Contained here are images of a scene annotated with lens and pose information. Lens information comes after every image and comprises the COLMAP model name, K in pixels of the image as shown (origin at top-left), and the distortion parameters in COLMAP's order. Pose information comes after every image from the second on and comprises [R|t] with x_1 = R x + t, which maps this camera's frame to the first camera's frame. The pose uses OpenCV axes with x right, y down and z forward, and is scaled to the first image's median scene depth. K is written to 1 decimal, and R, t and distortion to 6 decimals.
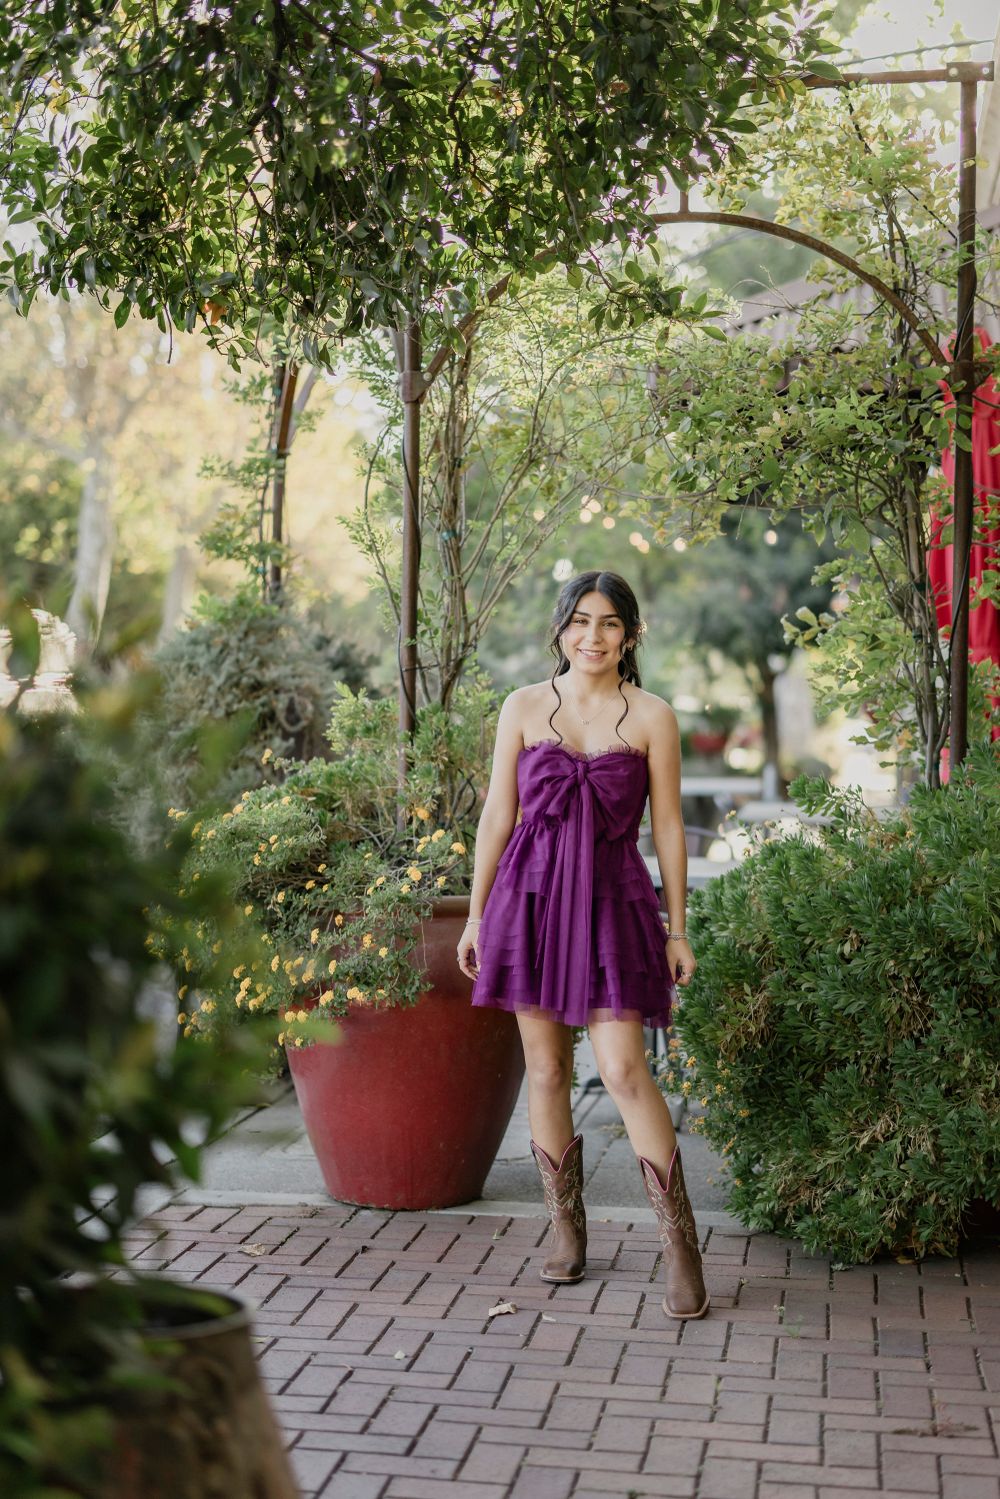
lens RADIAL K [[1655.8, 0, 539.6], [0, 1655.8, 721.0], [0, 0, 1]] dist [0.002273, 0.023795]
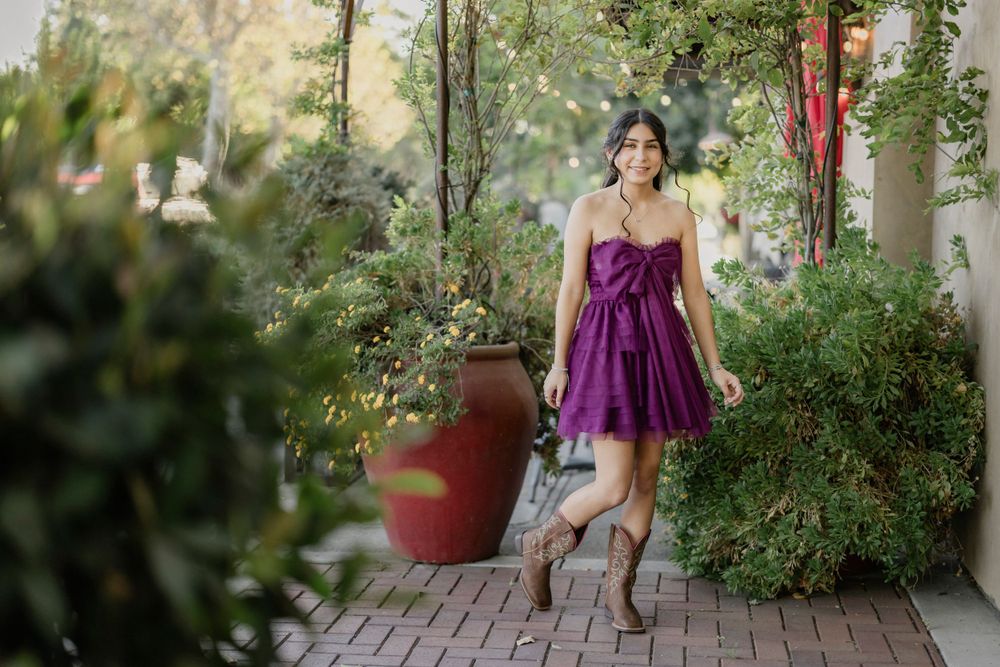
lens RADIAL K [[1028.7, 0, 497.7], [0, 1028.7, 264.1], [0, 0, 1]] dist [0.007331, 0.012300]
pose [[0.999899, -0.014197, -0.000705, -0.033373], [0.014213, 0.999173, 0.038087, 0.001756], [0.000164, -0.038093, 0.999274, 0.118996]]
